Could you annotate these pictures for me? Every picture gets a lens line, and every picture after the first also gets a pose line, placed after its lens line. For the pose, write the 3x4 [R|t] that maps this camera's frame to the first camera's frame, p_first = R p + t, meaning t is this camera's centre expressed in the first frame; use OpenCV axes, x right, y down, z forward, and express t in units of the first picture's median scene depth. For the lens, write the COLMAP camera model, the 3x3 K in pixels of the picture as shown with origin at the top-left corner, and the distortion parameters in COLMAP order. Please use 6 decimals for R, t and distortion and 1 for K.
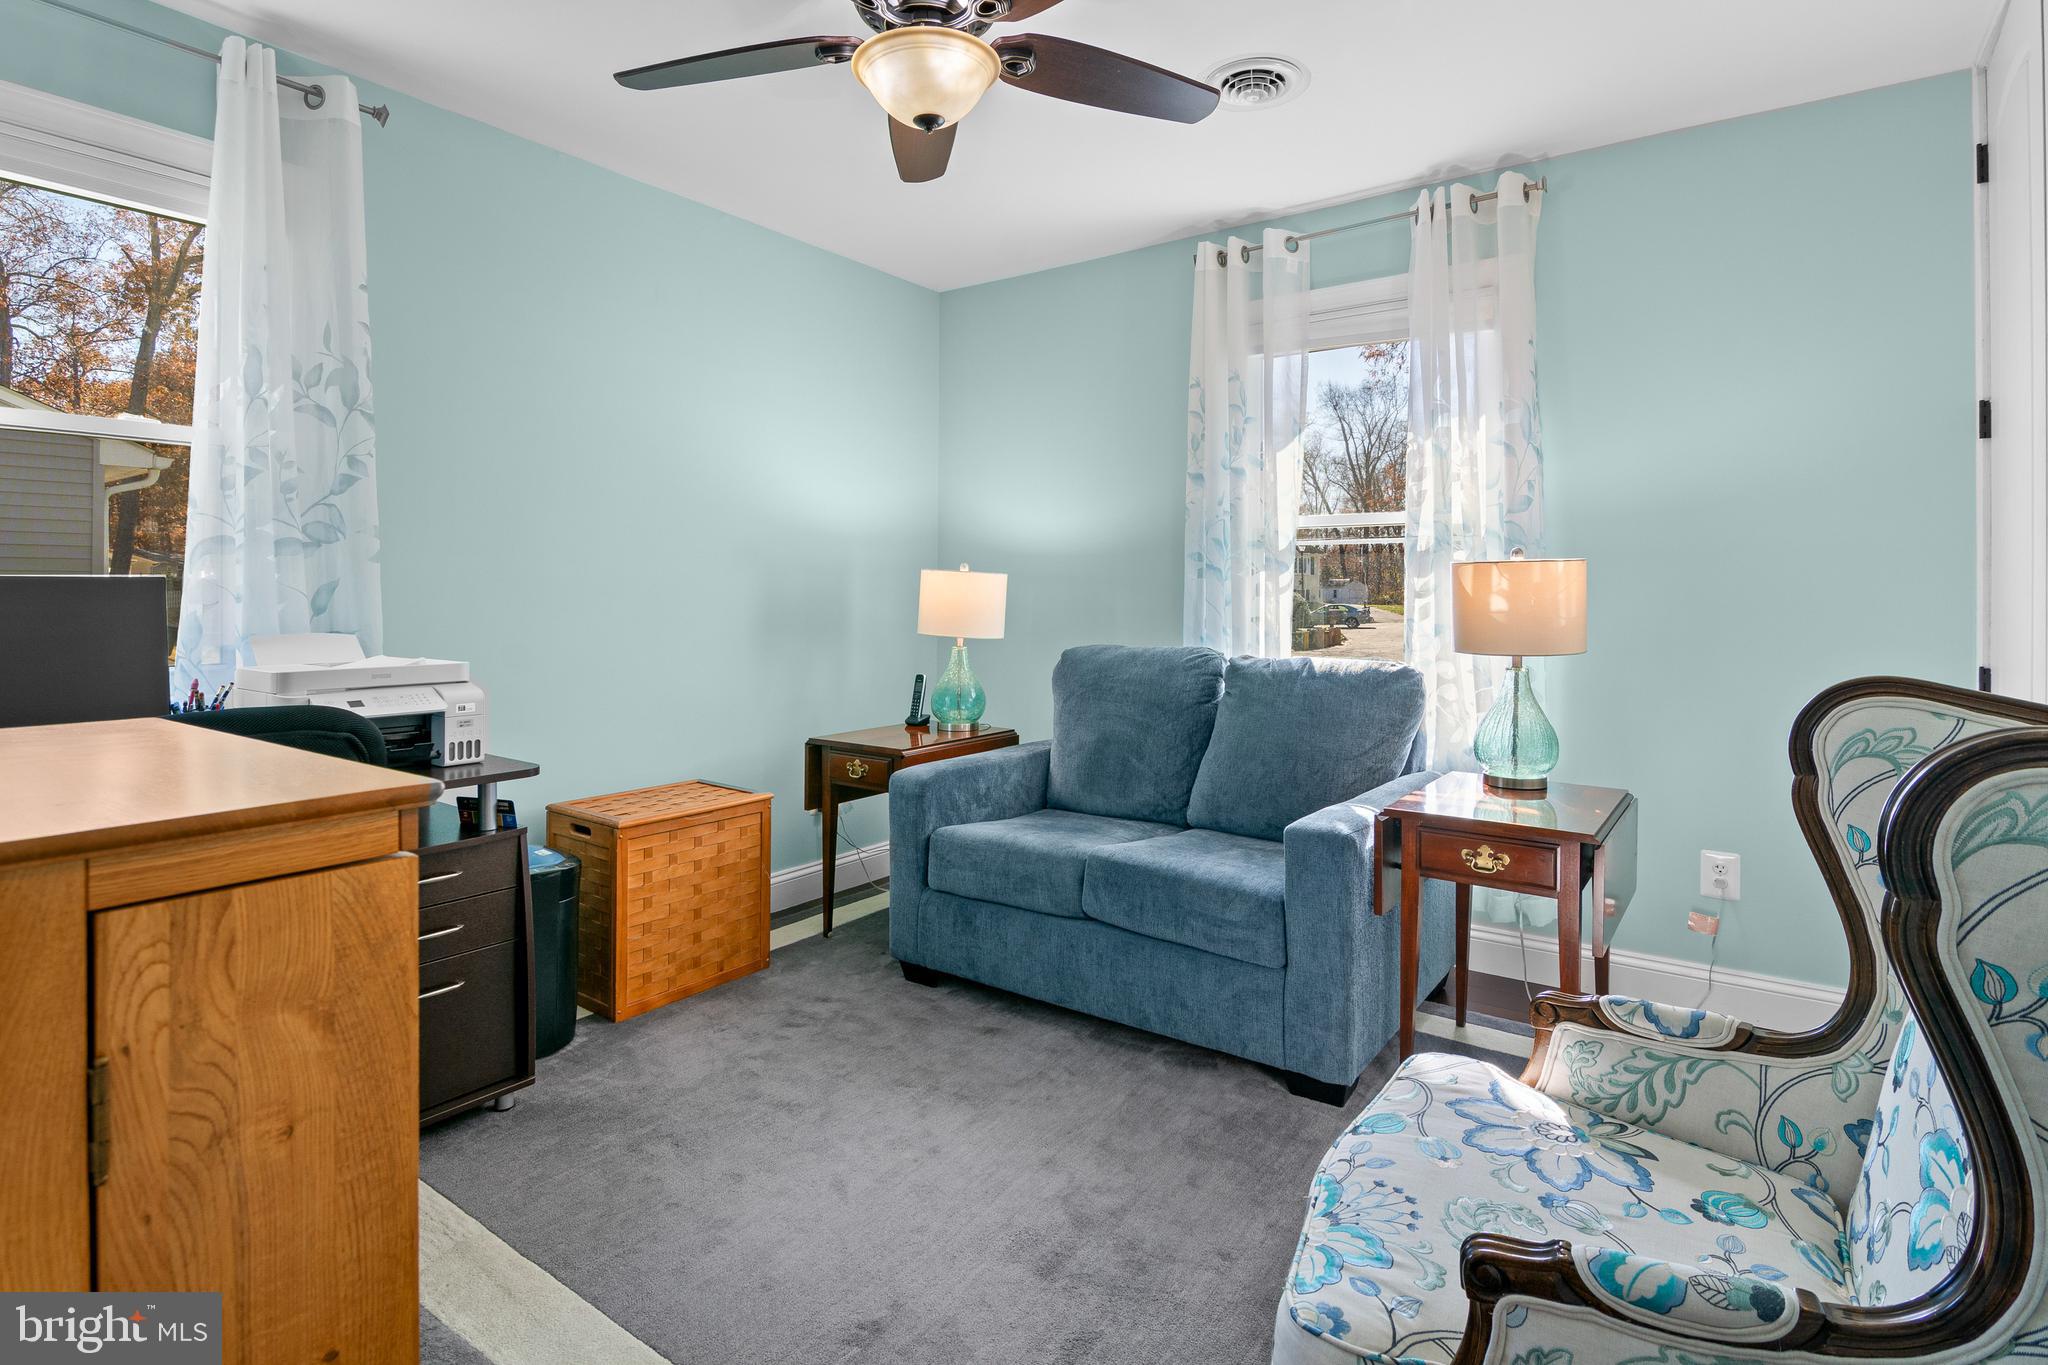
lens RADIAL K [[1022.2, 0, 1016.3], [0, 1022.2, 590.1], [0, 0, 1]] dist [-0.005450, -0.005941]
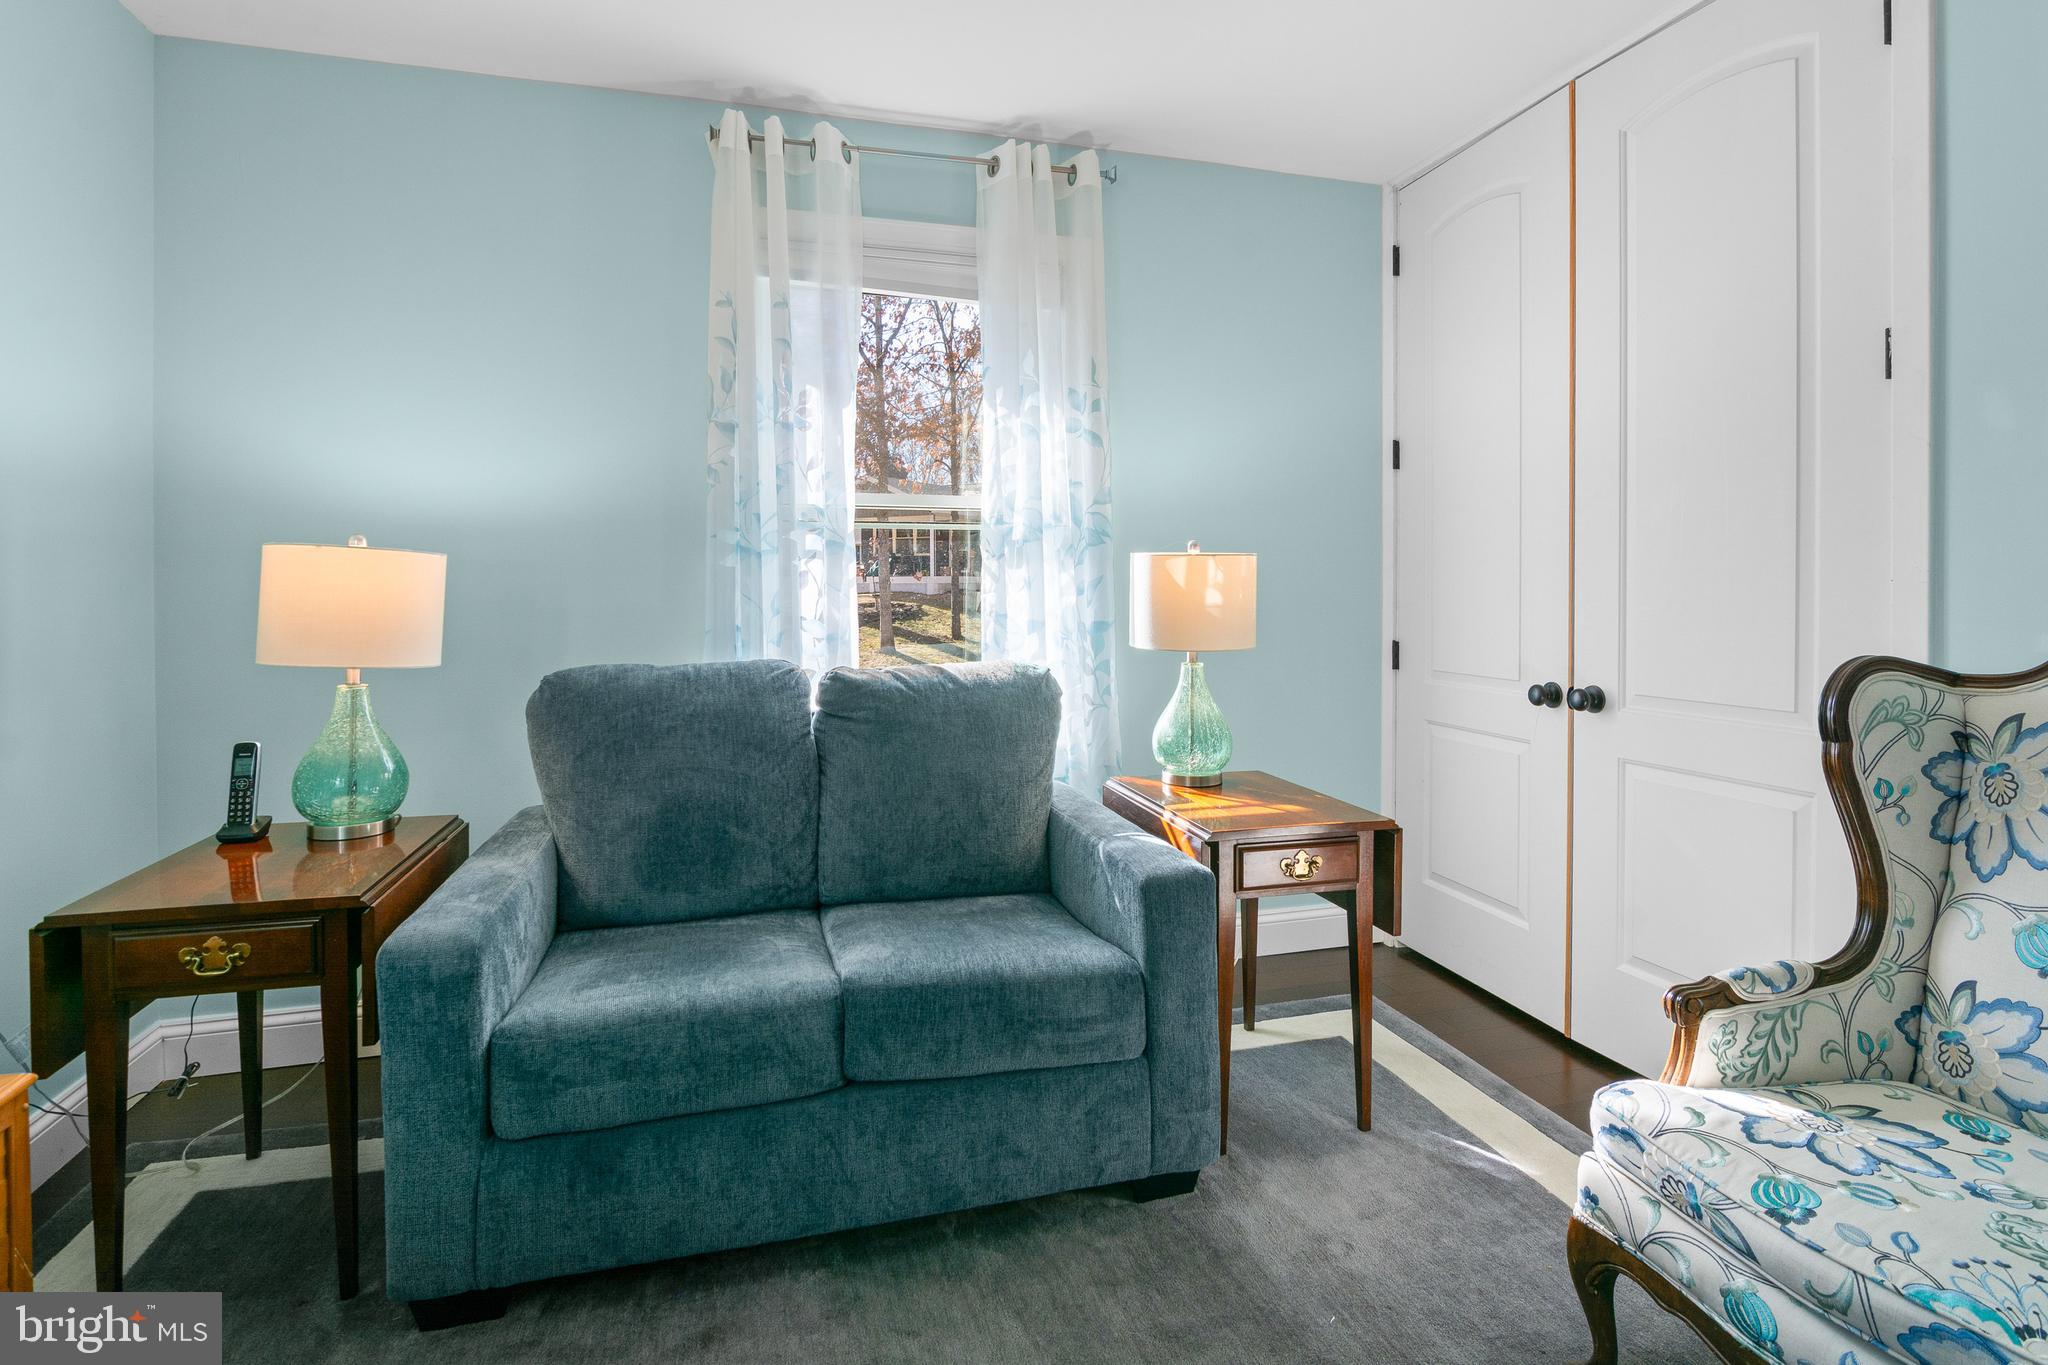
lens RADIAL K [[1022.2, 0, 1031.0], [0, 1022.2, 596.1], [0, 0, 1]] dist [-0.005450, -0.005941]
pose [[0.608490, -0.012212, 0.793468, -0.347289], [-0.002591, 0.999846, 0.017375, -0.003809], [-0.793558, -0.012628, 0.608364, 0.475219]]
